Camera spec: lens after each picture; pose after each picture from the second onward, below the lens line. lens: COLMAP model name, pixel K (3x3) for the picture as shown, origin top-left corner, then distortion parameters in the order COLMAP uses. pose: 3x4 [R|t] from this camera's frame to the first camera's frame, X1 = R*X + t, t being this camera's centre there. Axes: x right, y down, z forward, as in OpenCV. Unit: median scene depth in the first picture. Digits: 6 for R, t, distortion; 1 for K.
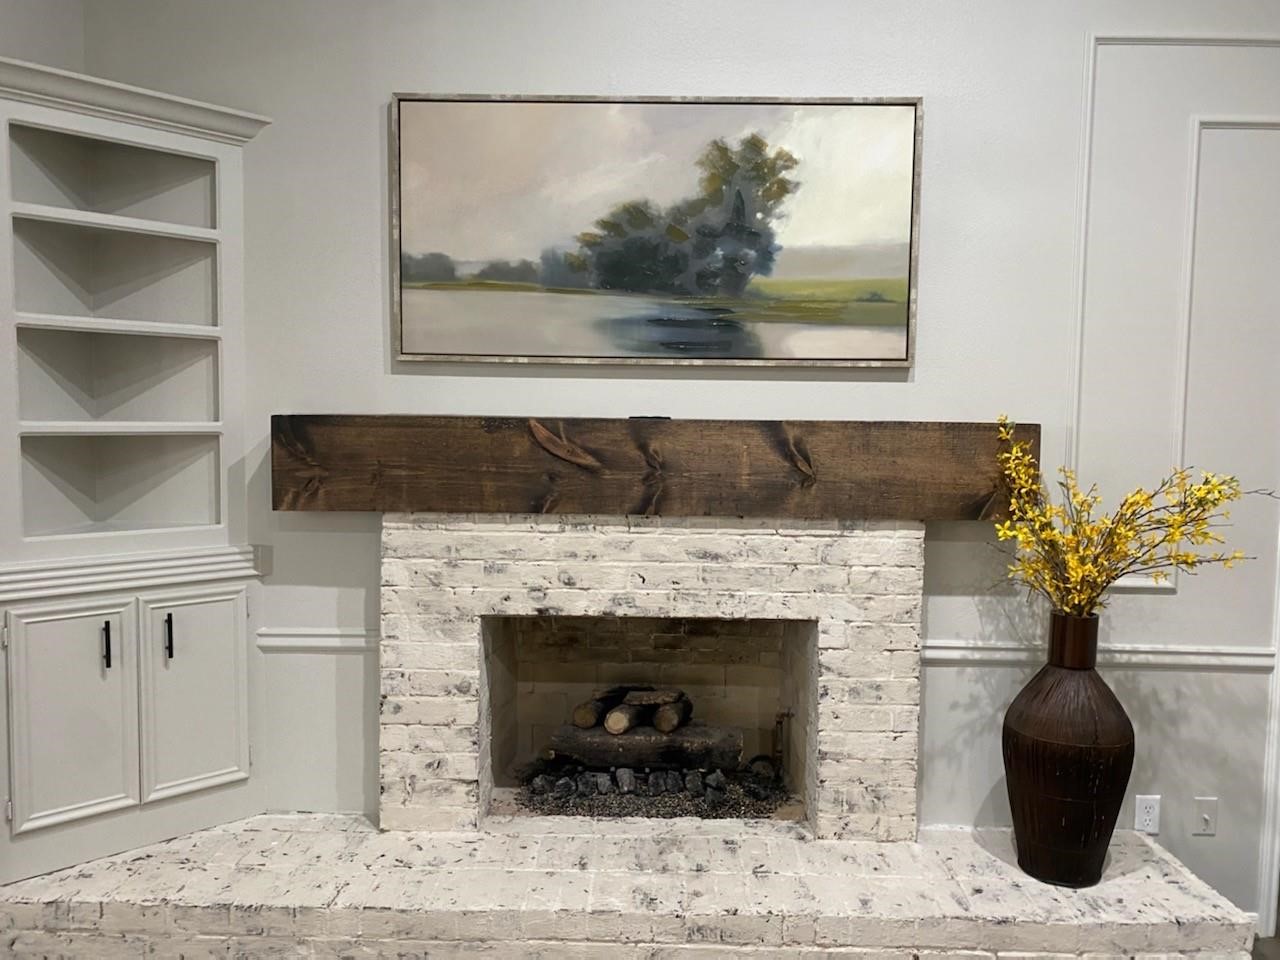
lens RADIAL K [[982.2, 0, 634.3], [0, 982.2, 478.8], [0, 0, 1]] dist [0.051750, -0.069488]
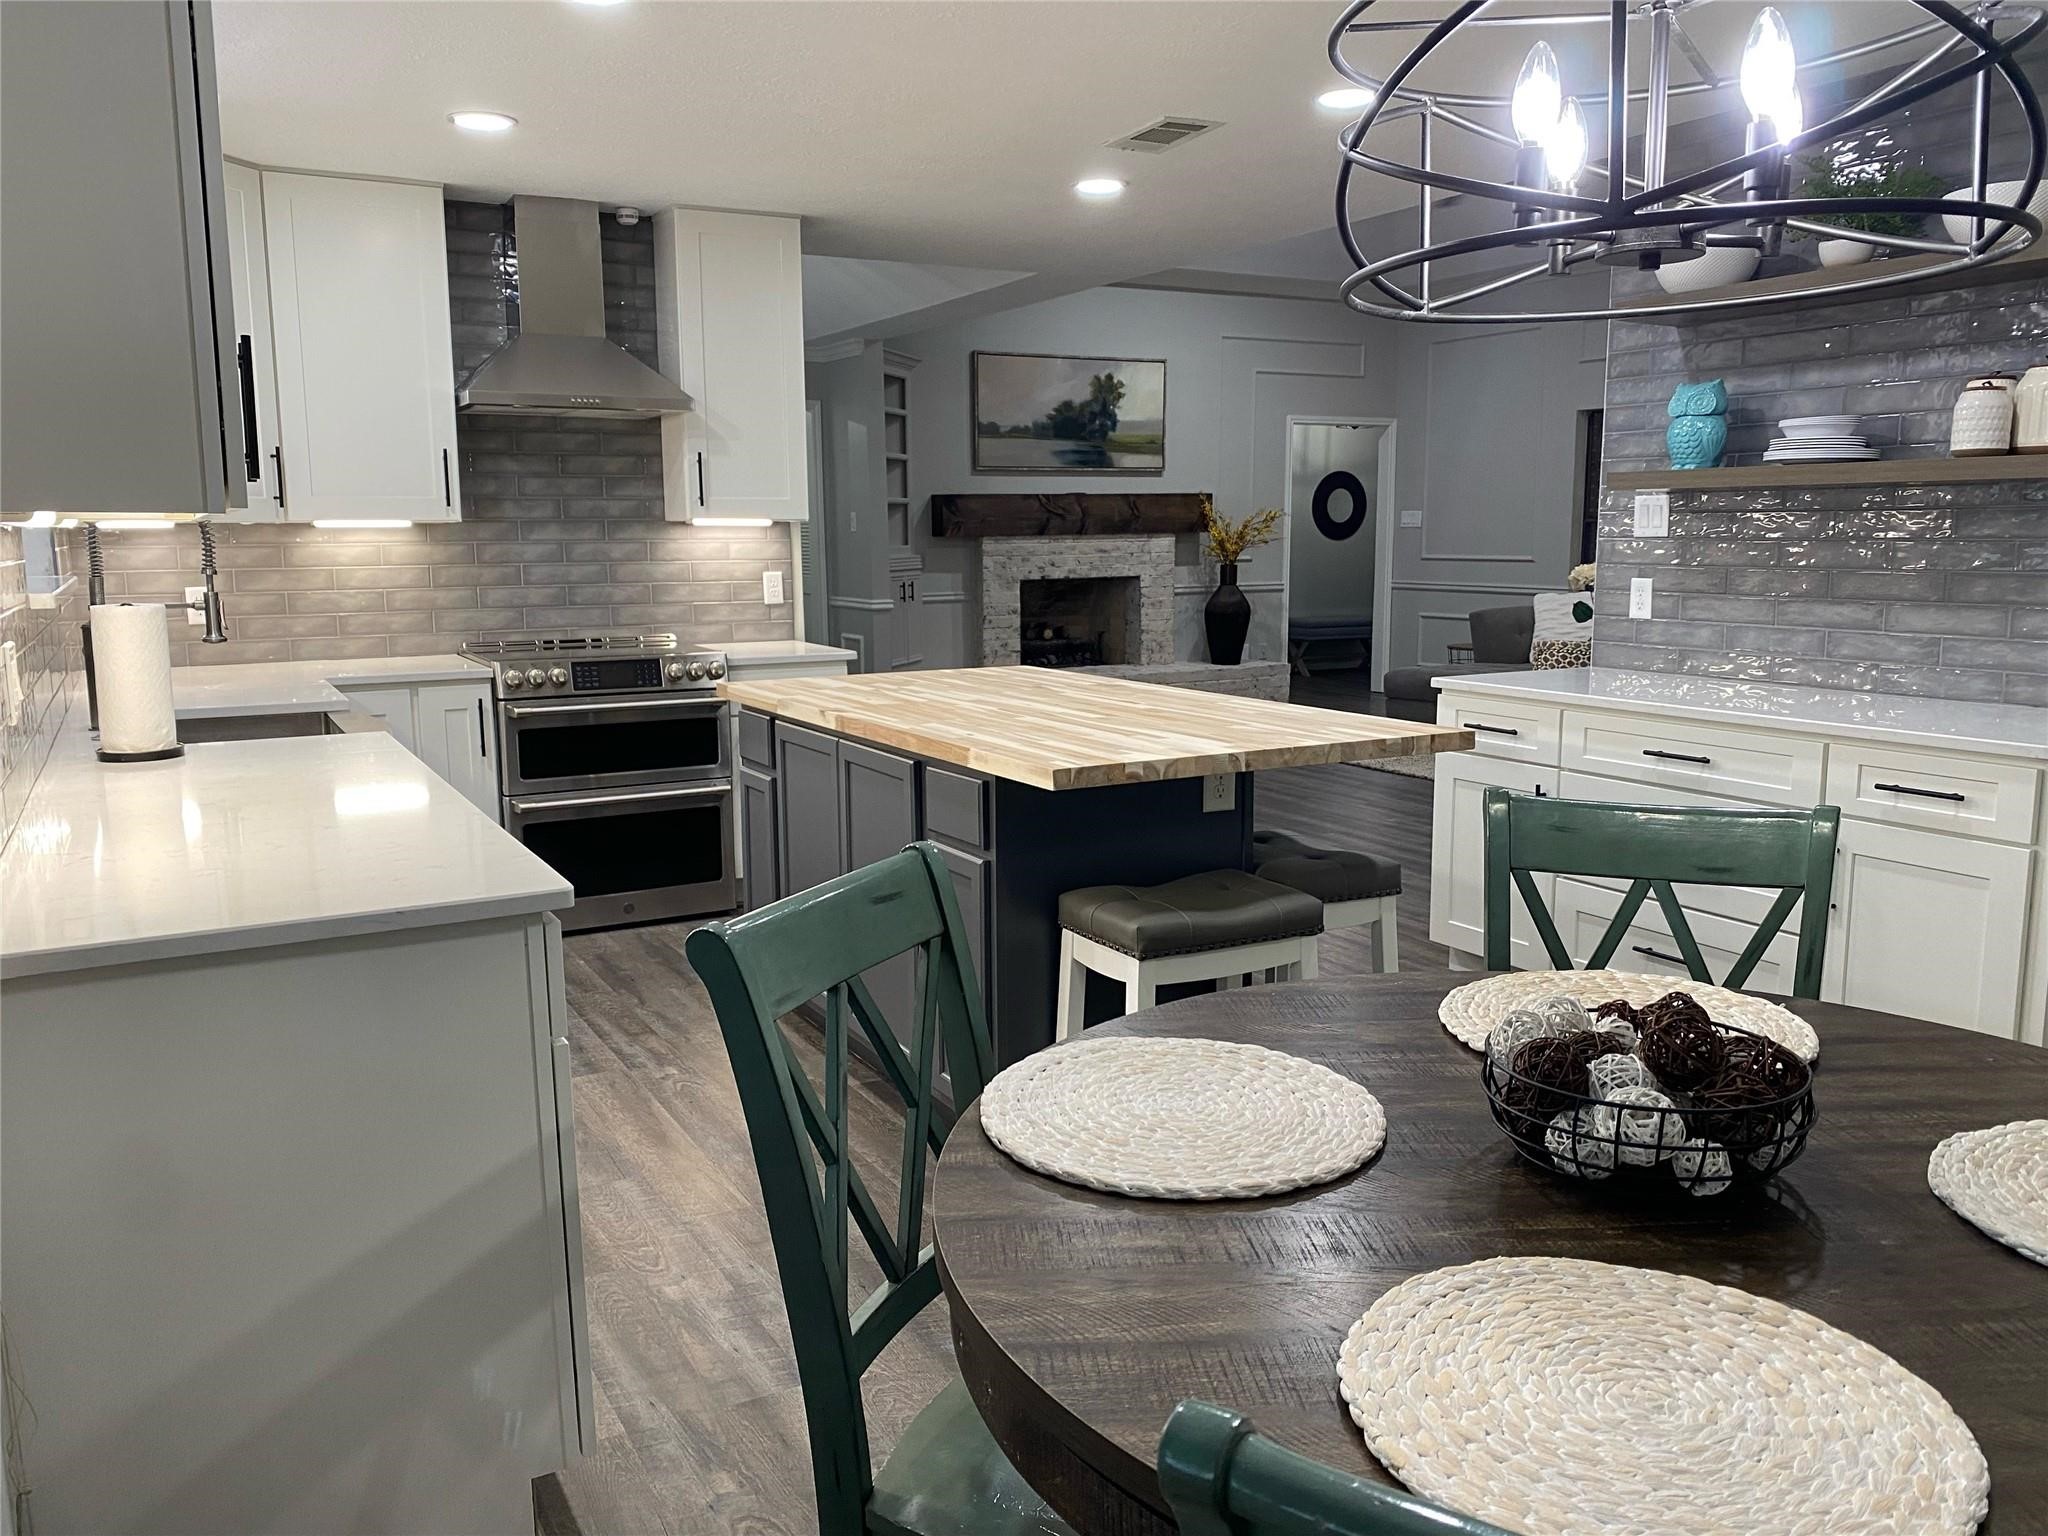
lens RADIAL K [[1571.5, 0, 1003.1], [0, 1571.5, 798.1], [0, 0, 1]] dist [0.051750, -0.069488]
pose [[0.873139, -0.106192, 0.475765, -2.036176], [0.053980, 0.991044, 0.122137, 0.194228], [-0.484474, -0.080961, 0.871051, -2.298410]]
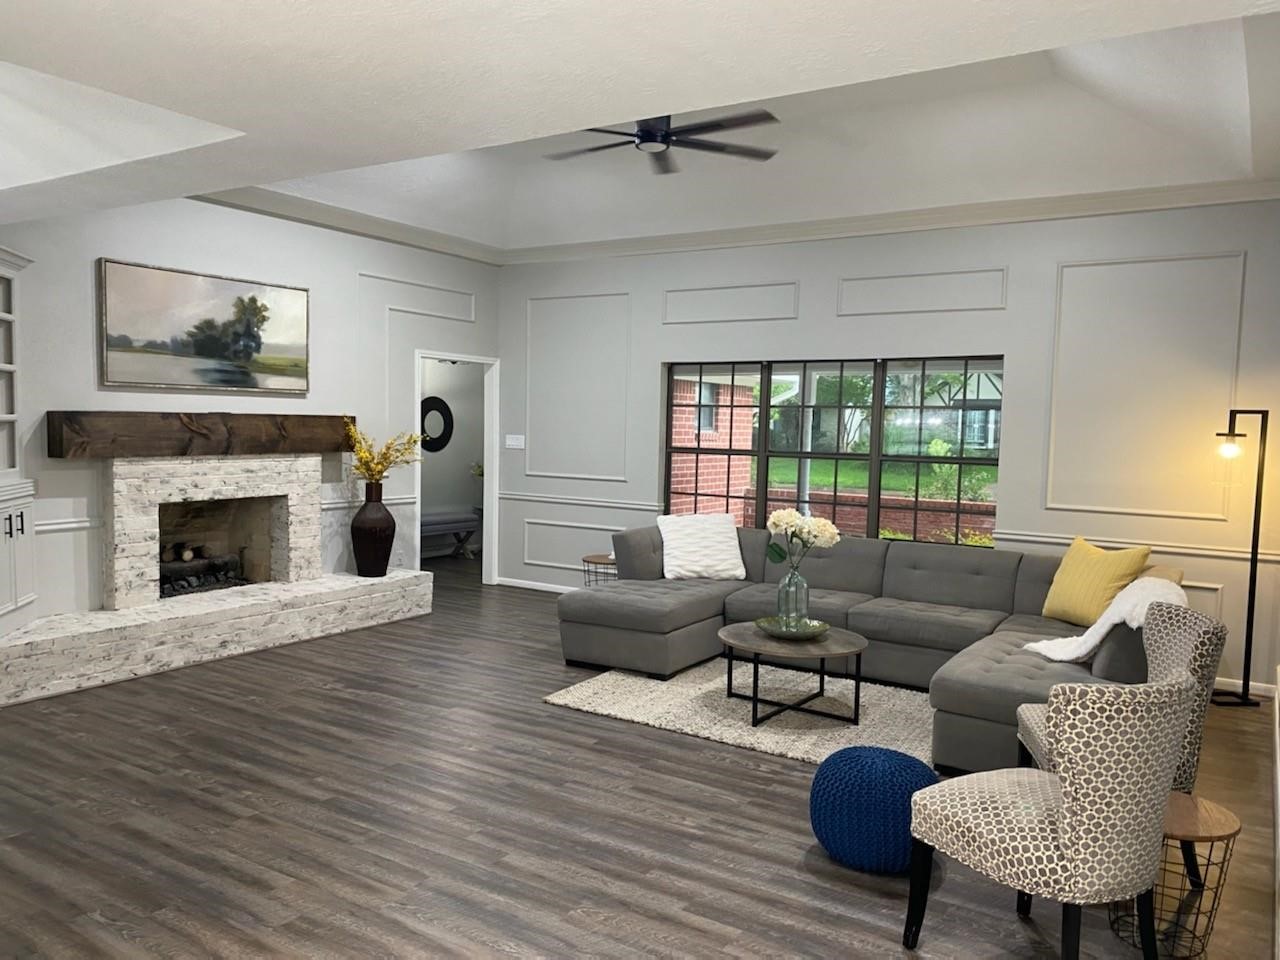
lens RADIAL K [[982.2, 0, 646.7], [0, 982.2, 495.3], [0, 0, 1]] dist [0.051750, -0.069488]
pose [[0.515546, -0.068472, 0.854122, -1.475146], [0.038903, 0.997645, 0.056496, 0.038717], [-0.855978, 0.004101, 0.516996, -1.066673]]
